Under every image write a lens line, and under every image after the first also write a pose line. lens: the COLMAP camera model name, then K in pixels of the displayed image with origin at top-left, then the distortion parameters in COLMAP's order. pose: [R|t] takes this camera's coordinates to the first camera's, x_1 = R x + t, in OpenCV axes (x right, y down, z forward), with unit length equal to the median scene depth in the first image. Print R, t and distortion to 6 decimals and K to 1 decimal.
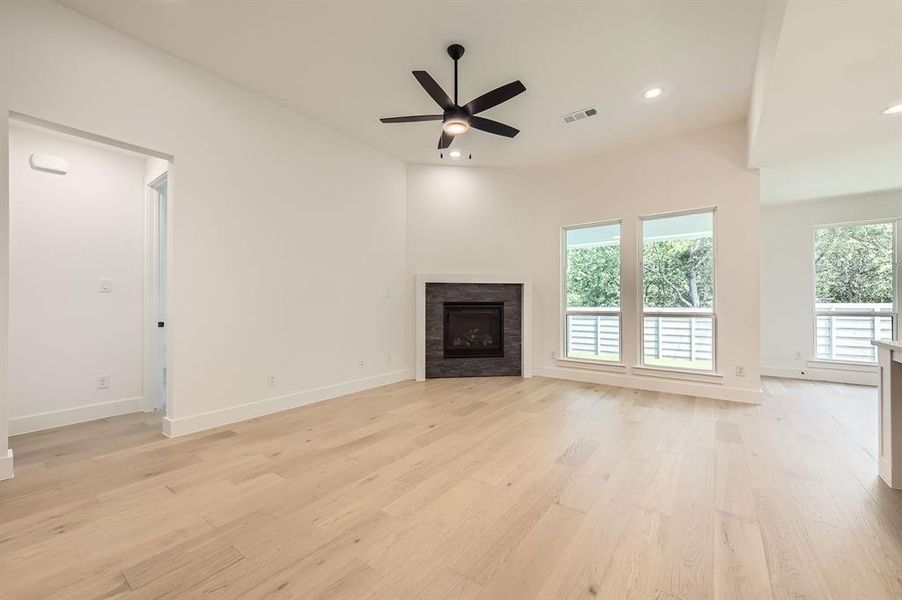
lens RADIAL K [[354.3, 0, 449.2], [0, 354.3, 301.9], [0, 0, 1]] dist [0.001656, -0.000143]
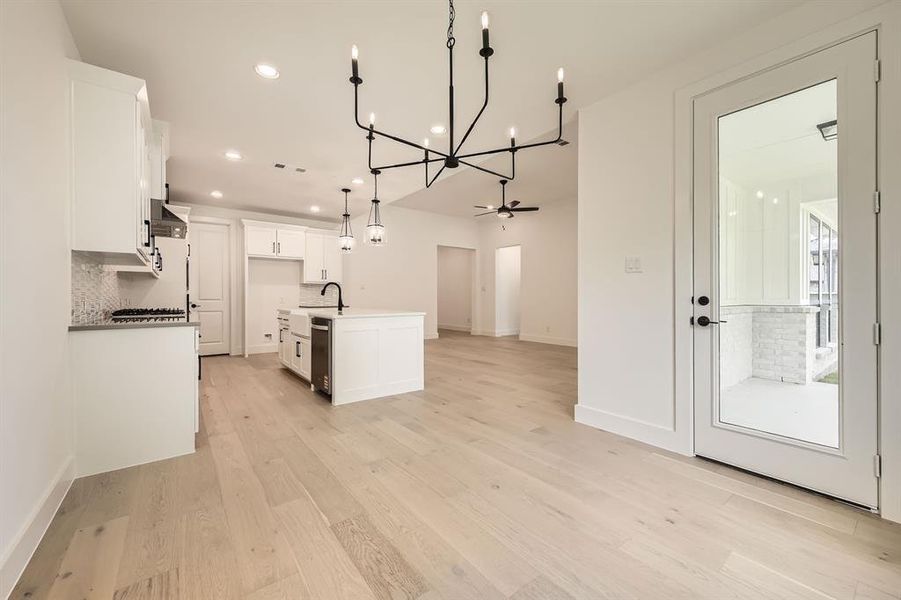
lens RADIAL K [[368.7, 0, 456.5], [0, 368.7, 297.7], [0, 0, 1]] dist [0.001839, 0.000087]
pose [[-0.260022, -0.000083, -0.965603, 1.281530], [0.002853, 0.999996, -0.000854, 0.016499], [0.965599, -0.002977, -0.260020, 0.716741]]
